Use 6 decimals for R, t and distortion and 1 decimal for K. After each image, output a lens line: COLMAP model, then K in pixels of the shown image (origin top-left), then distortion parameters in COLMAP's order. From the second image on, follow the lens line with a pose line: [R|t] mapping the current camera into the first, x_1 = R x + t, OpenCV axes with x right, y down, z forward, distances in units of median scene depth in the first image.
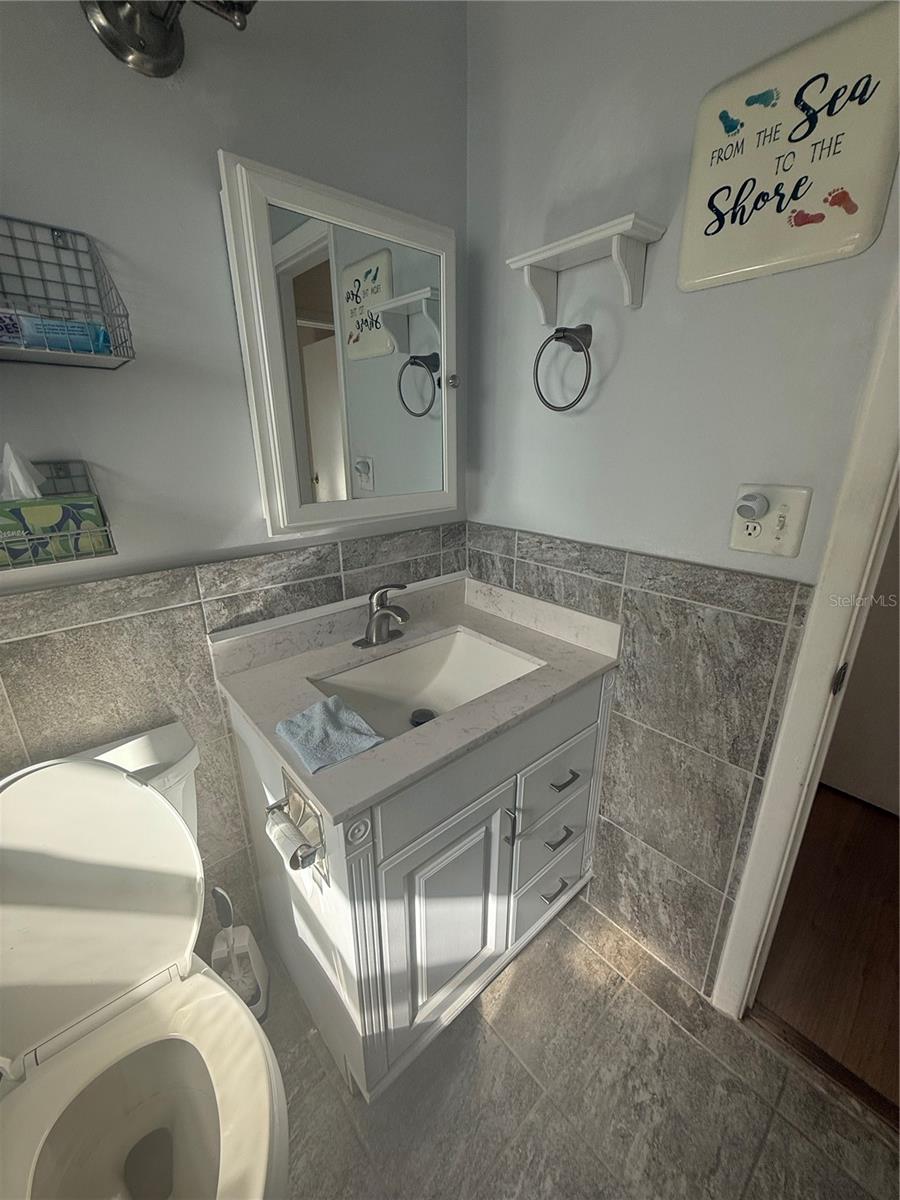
lens RADIAL K [[475.0, 0, 451.6], [0, 475.0, 597.8], [0, 0, 1]] dist [-0.001551, 0.000513]
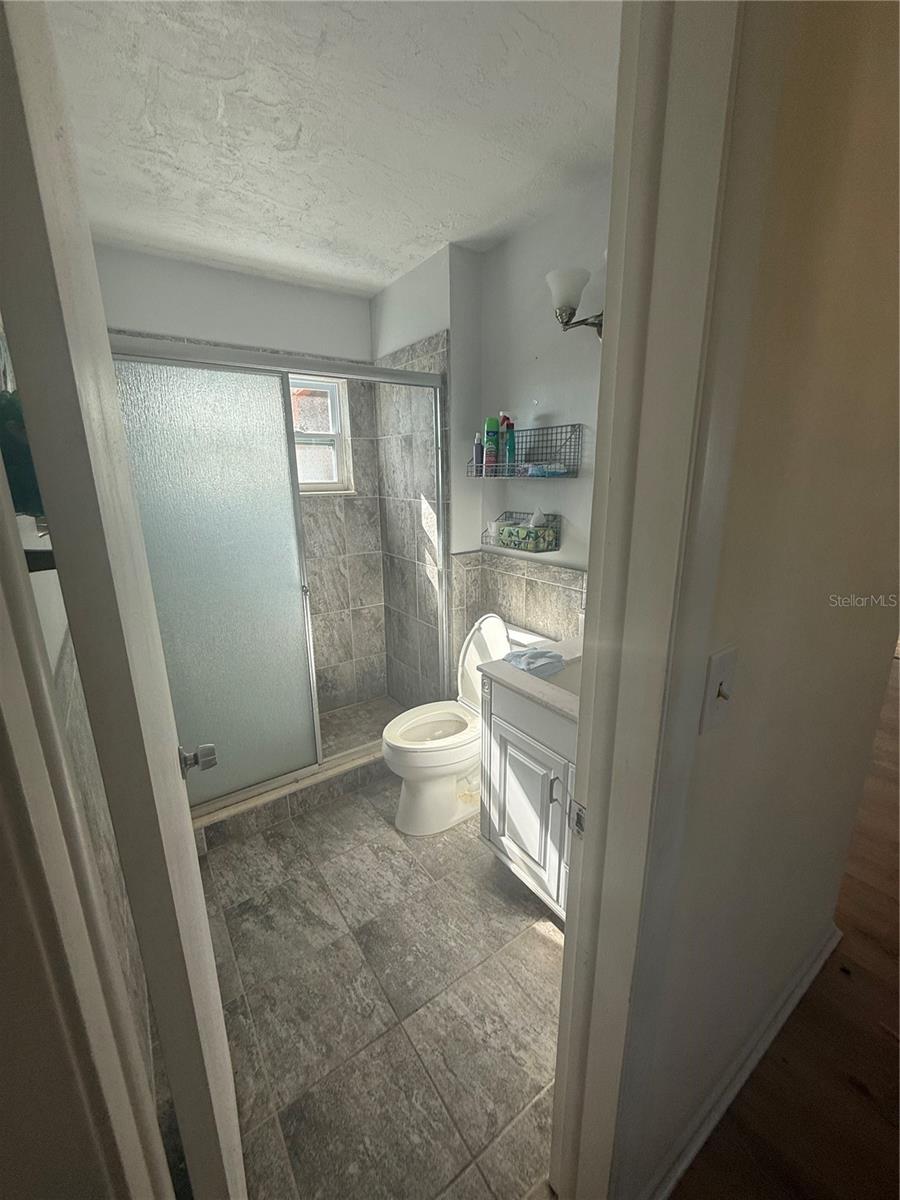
lens RADIAL K [[475.0, 0, 451.4], [0, 475.0, 598.1], [0, 0, 1]] dist [-0.001551, 0.000513]
pose [[-0.112233, 0.249448, -0.961862, 1.463718], [-0.306220, 0.912186, 0.272296, -0.345702], [0.945322, 0.325102, -0.025991, 0.606059]]
